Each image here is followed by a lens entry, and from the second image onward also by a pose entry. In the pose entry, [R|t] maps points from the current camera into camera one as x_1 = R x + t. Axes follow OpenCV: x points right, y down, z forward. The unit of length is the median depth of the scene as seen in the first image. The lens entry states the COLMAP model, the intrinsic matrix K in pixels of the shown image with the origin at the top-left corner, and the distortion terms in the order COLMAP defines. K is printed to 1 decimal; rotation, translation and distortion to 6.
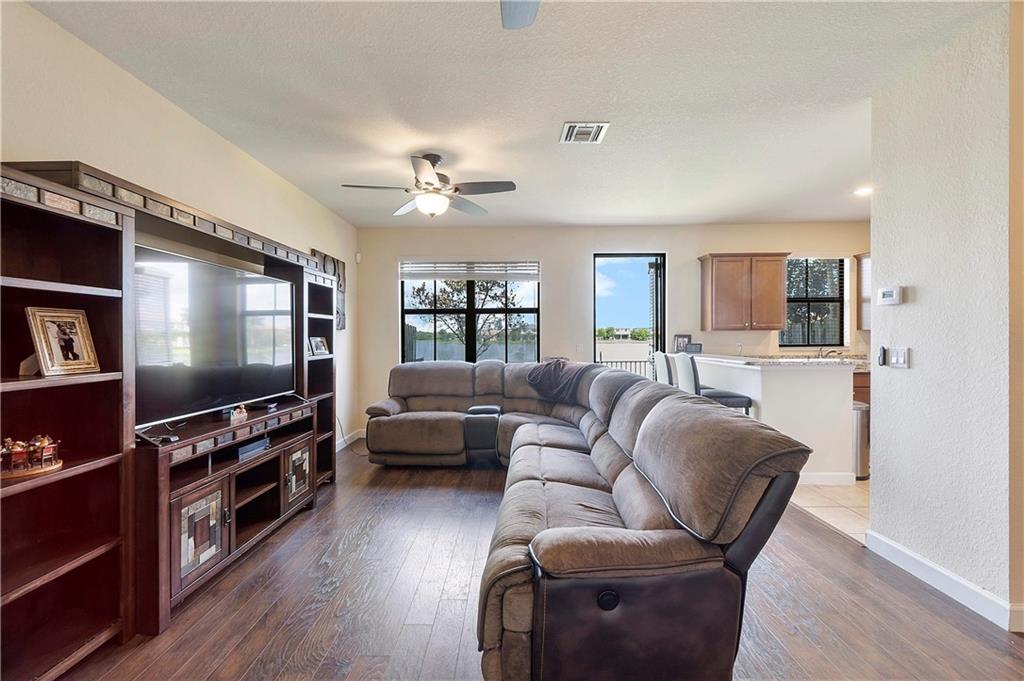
lens RADIAL K [[445.9, 0, 504.3], [0, 445.9, 342.4], [0, 0, 1]] dist [-0.004477, 0.000102]
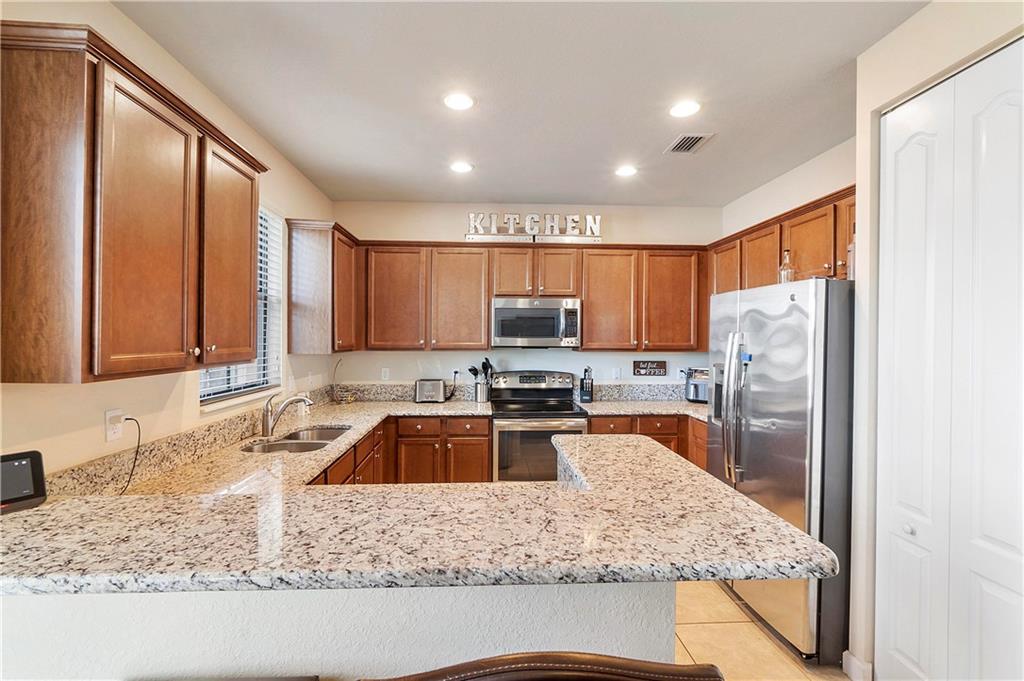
lens RADIAL K [[445.9, 0, 506.8], [0, 445.9, 340.7], [0, 0, 1]] dist [-0.004477, 0.000102]
pose [[-0.075618, -0.002586, 0.997134, 0.312409], [0.007849, 0.999964, 0.003188, -0.063438], [-0.997106, 0.008067, -0.075595, 1.109333]]
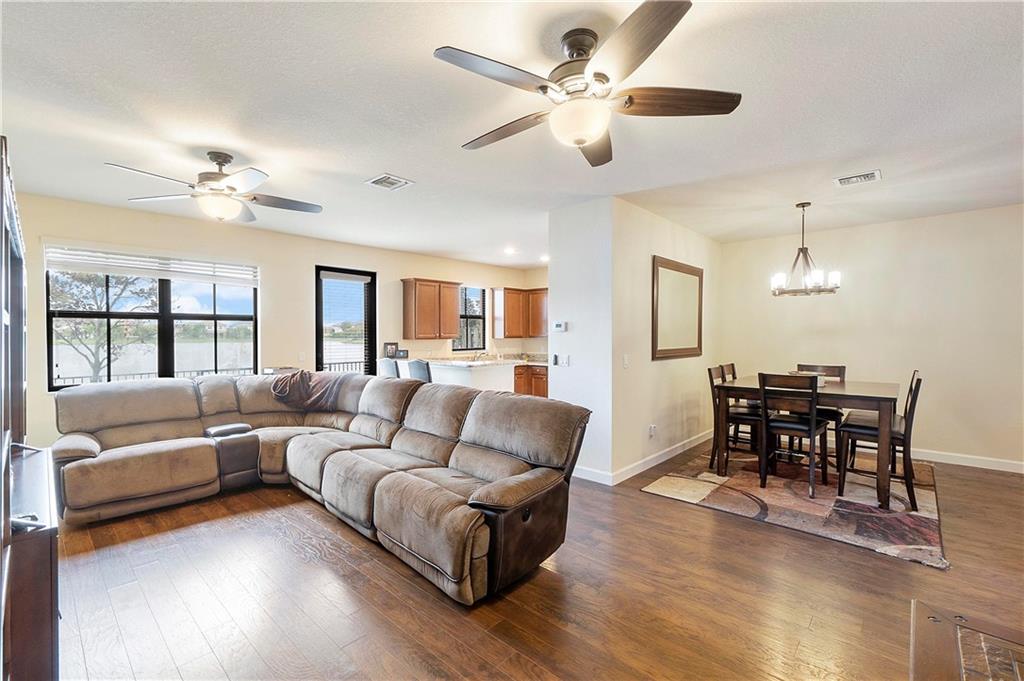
lens RADIAL K [[445.9, 0, 504.9], [0, 445.9, 343.2], [0, 0, 1]] dist [-0.004477, 0.000102]
pose [[0.667523, -0.011371, 0.744502, -0.405254], [0.007267, 0.999935, 0.008756, -0.034668], [-0.744554, -0.000434, 0.667562, -0.028416]]
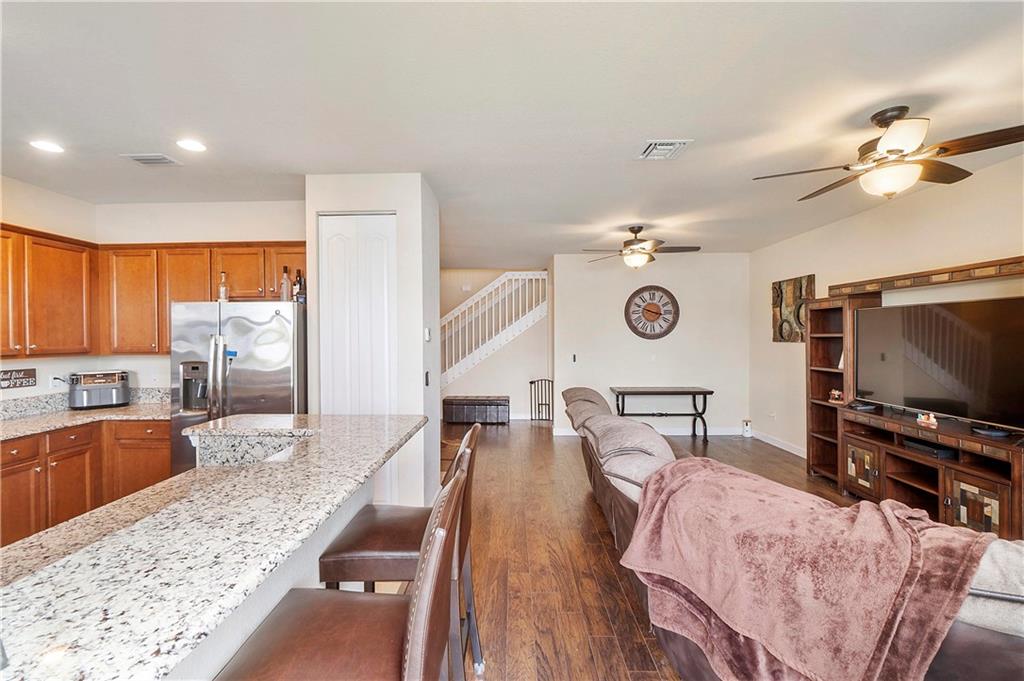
lens RADIAL K [[445.9, 0, 503.0], [0, 445.9, 334.3], [0, 0, 1]] dist [-0.004477, 0.000102]
pose [[-0.999909, 0.013451, -0.000711, 0.405554], [0.013446, 0.999887, 0.006717, -0.070431], [0.000802, 0.006707, -0.999977, 1.540395]]
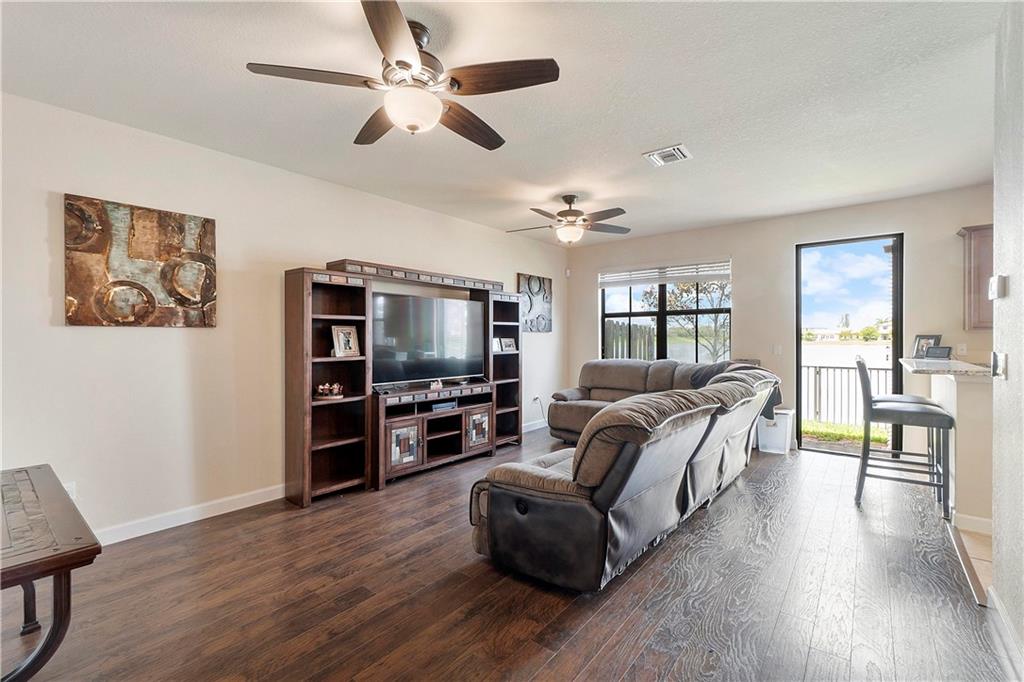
lens RADIAL K [[445.9, 0, 502.9], [0, 445.9, 342.5], [0, 0, 1]] dist [-0.004477, 0.000102]
pose [[0.784210, 0.006901, -0.620457, 0.430018], [-0.005828, 0.999976, 0.003756, -0.003281], [0.620468, 0.000671, 0.784231, -0.102941]]
